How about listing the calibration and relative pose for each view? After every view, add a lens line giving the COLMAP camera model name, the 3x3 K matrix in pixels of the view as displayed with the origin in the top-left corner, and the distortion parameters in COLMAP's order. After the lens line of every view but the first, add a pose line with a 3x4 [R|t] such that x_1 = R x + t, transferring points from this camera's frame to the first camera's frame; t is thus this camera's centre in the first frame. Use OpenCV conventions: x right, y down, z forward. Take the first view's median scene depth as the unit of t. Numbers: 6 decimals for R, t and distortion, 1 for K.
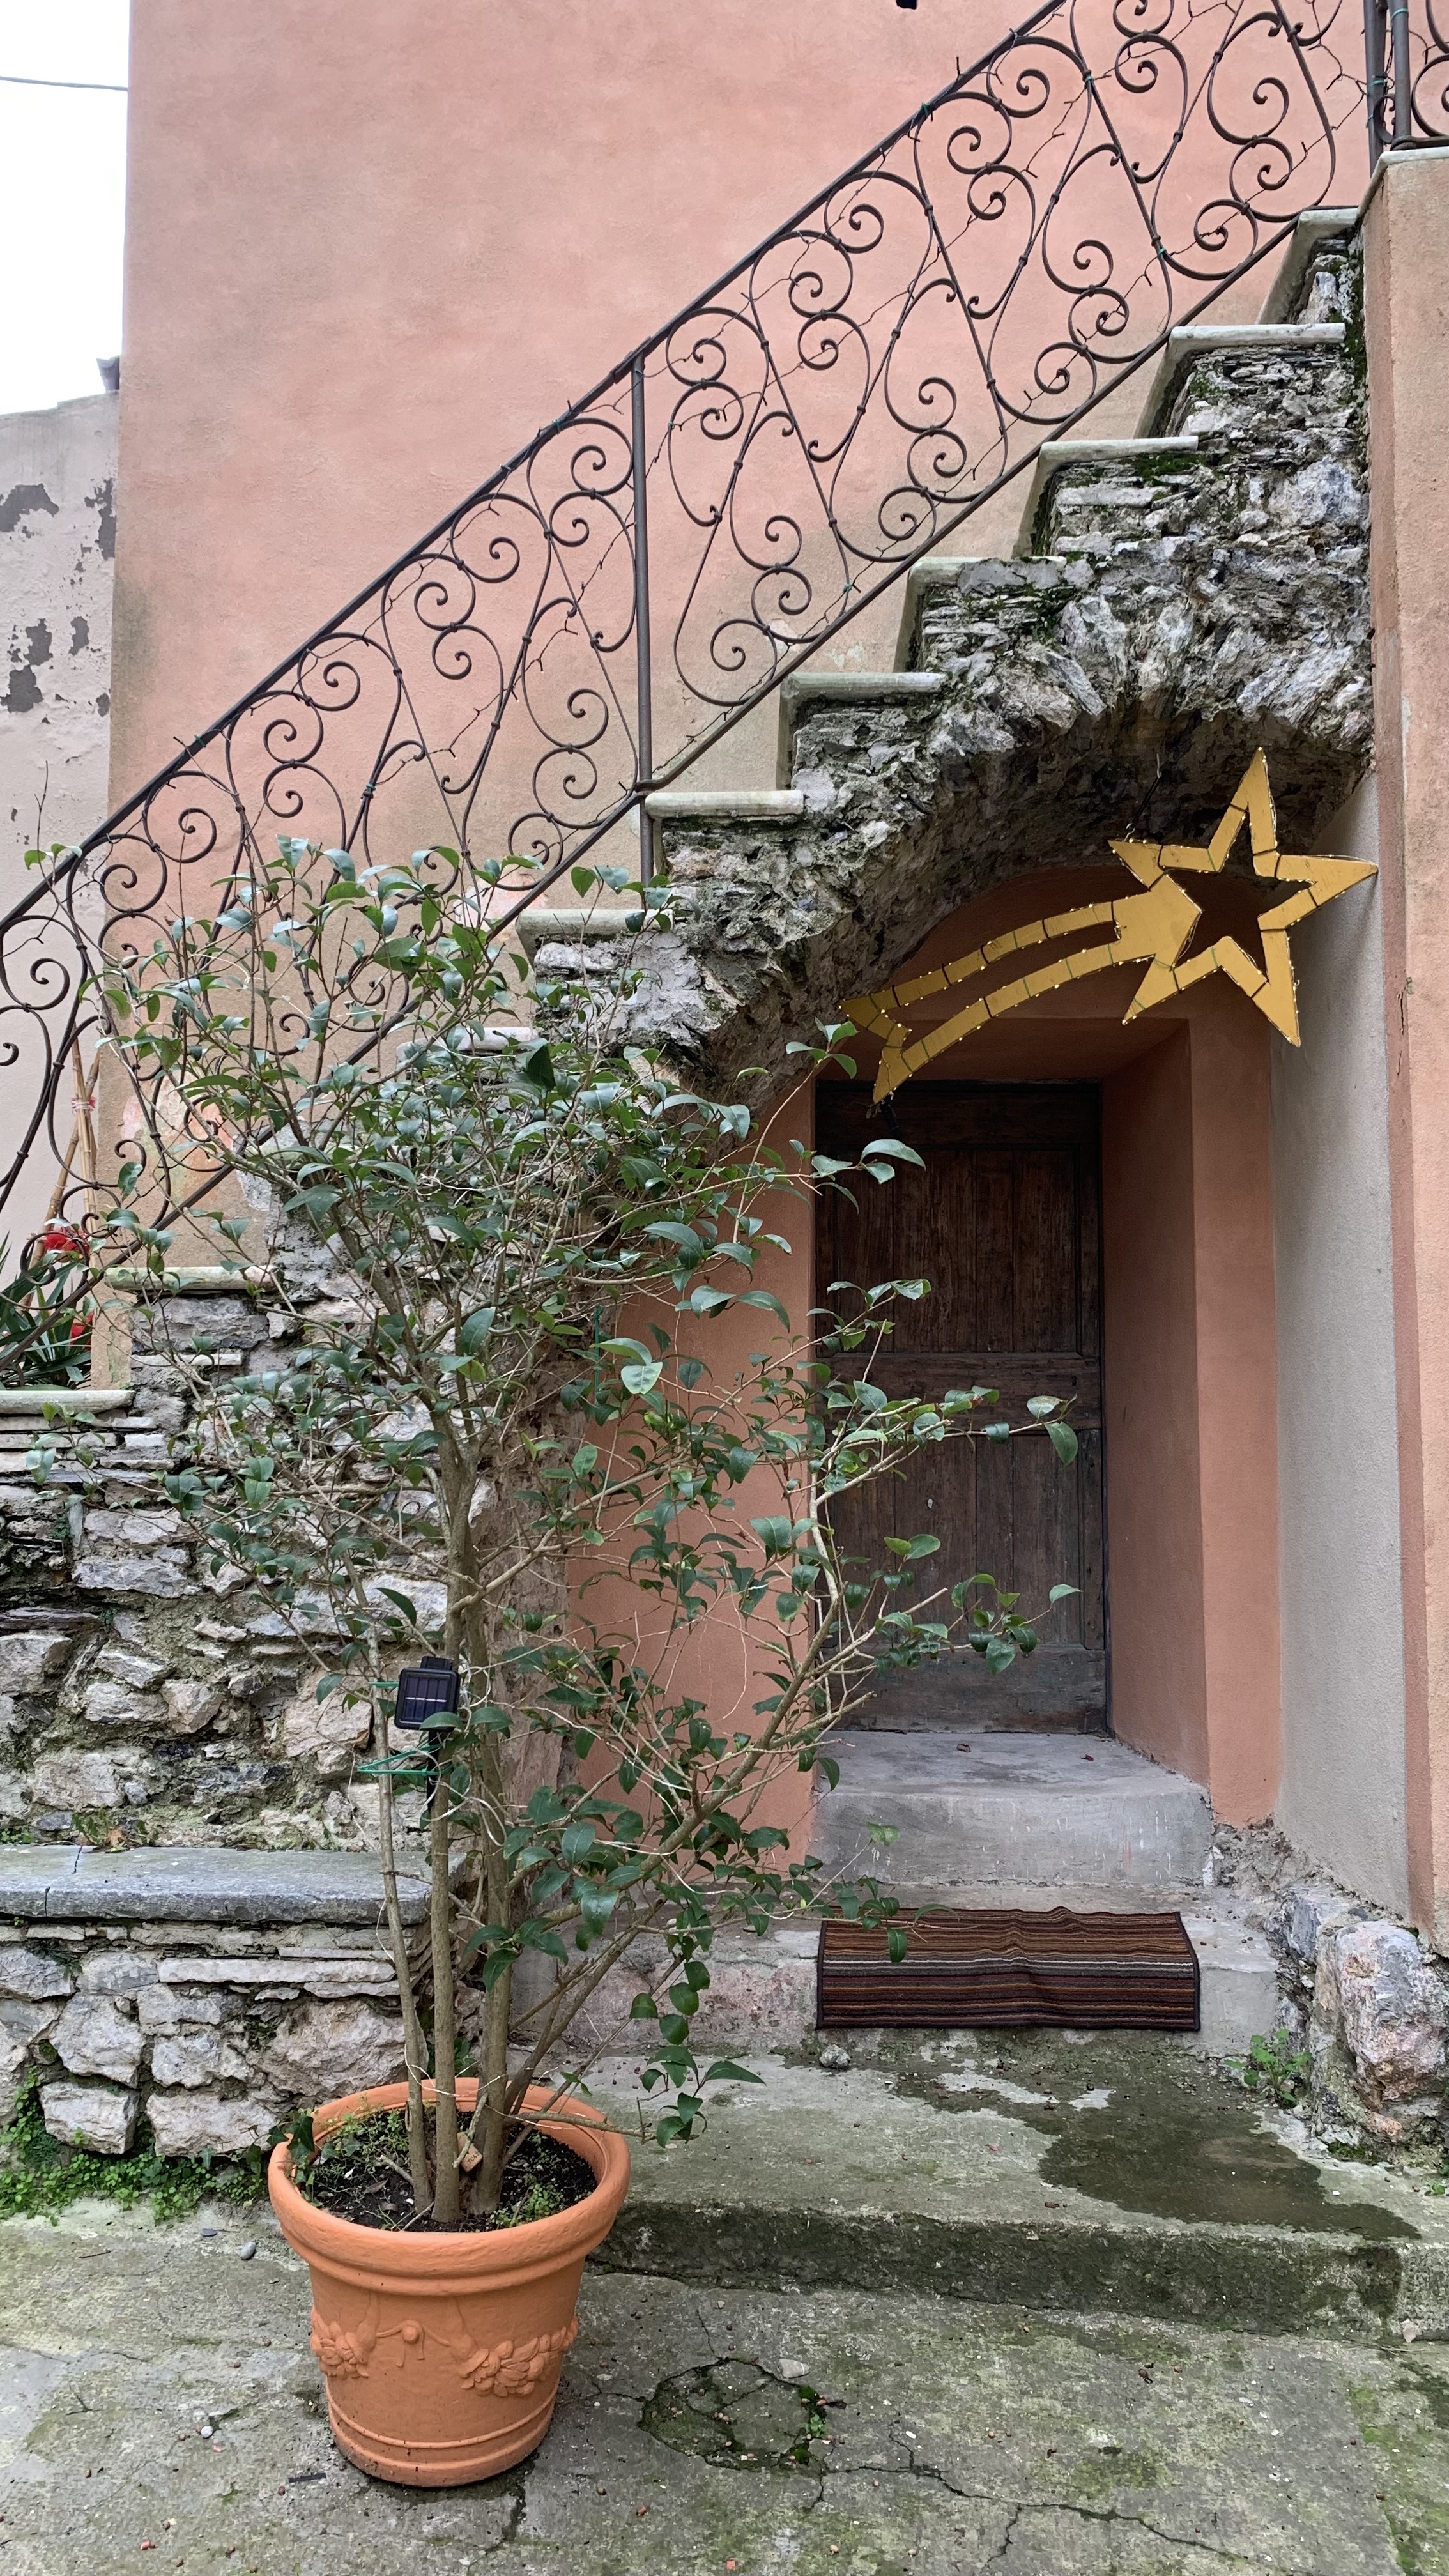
lens RADIAL K [[1973.8, 0, 734.1], [0, 1973.8, 1284.3], [0, 0, 1]] dist [-0.003759, -0.006734]
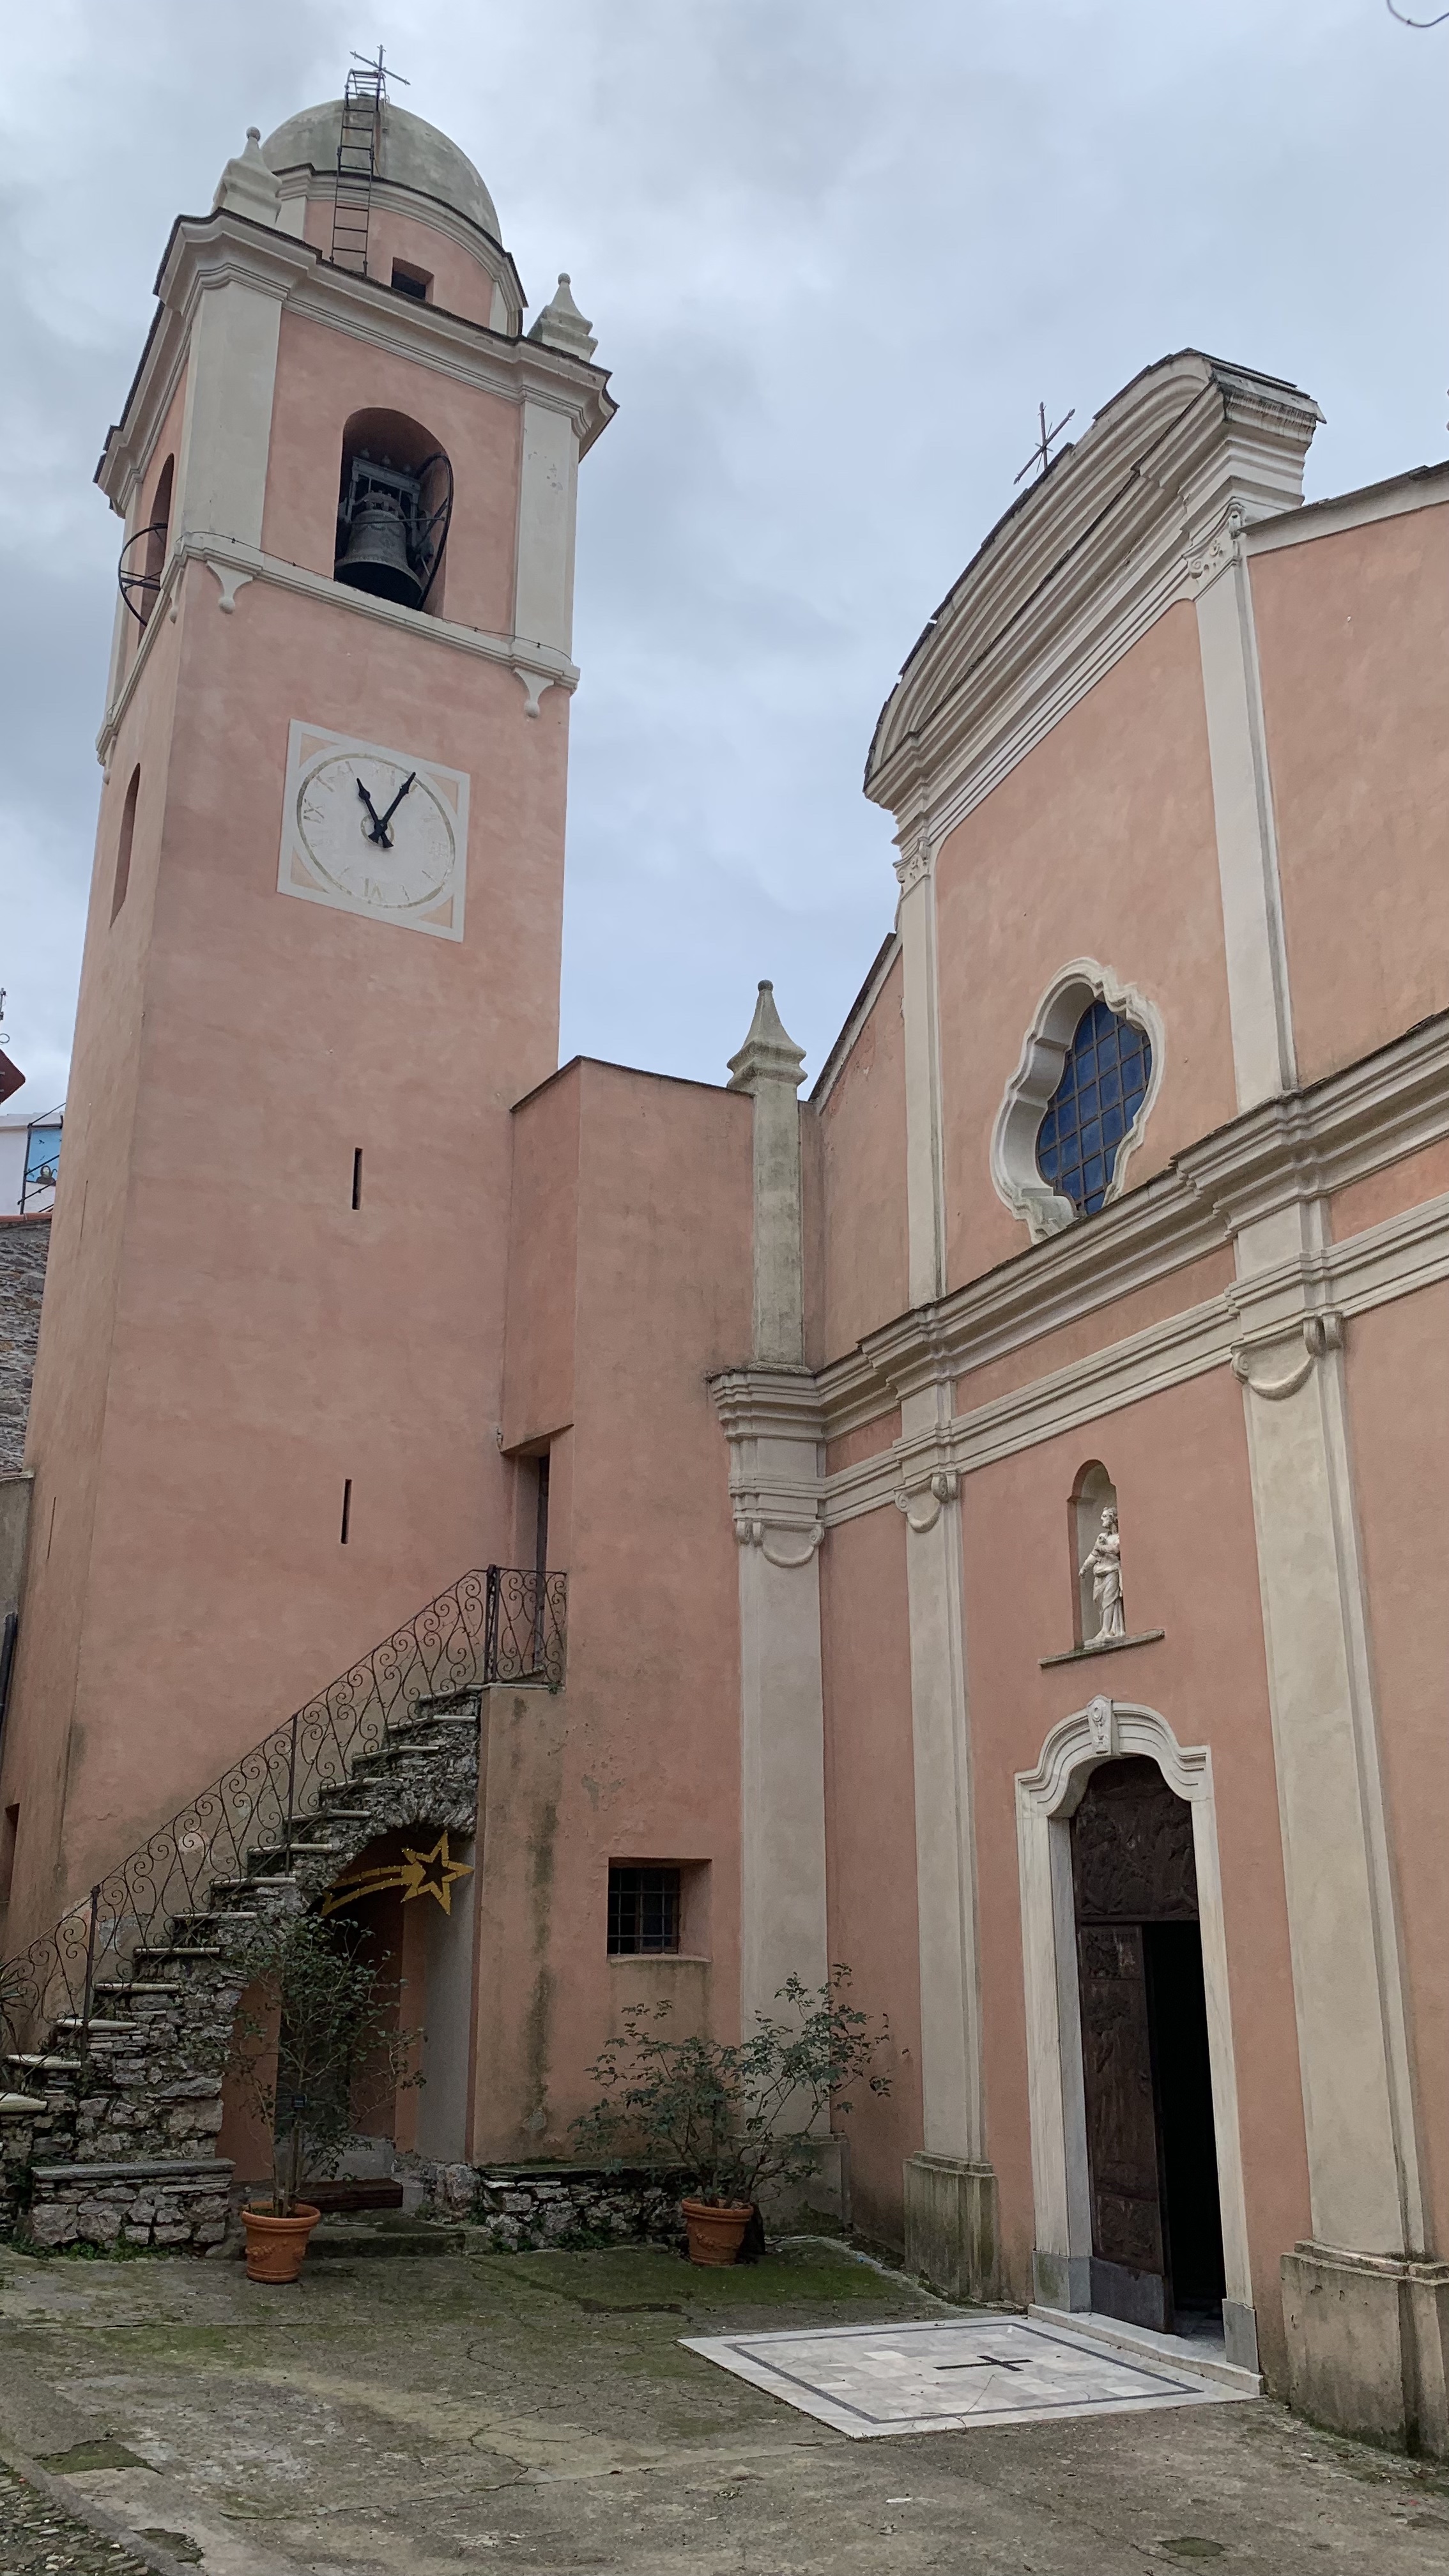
lens RADIAL K [[1973.8, 0, 734.1], [0, 1973.8, 1284.3], [0, 0, 1]] dist [-0.003759, -0.006734]
pose [[0.850329, 0.163175, 0.500314, -1.332510], [-0.041818, 0.968659, -0.244849, -0.391736], [-0.524587, 0.187280, 0.830503, -2.627938]]
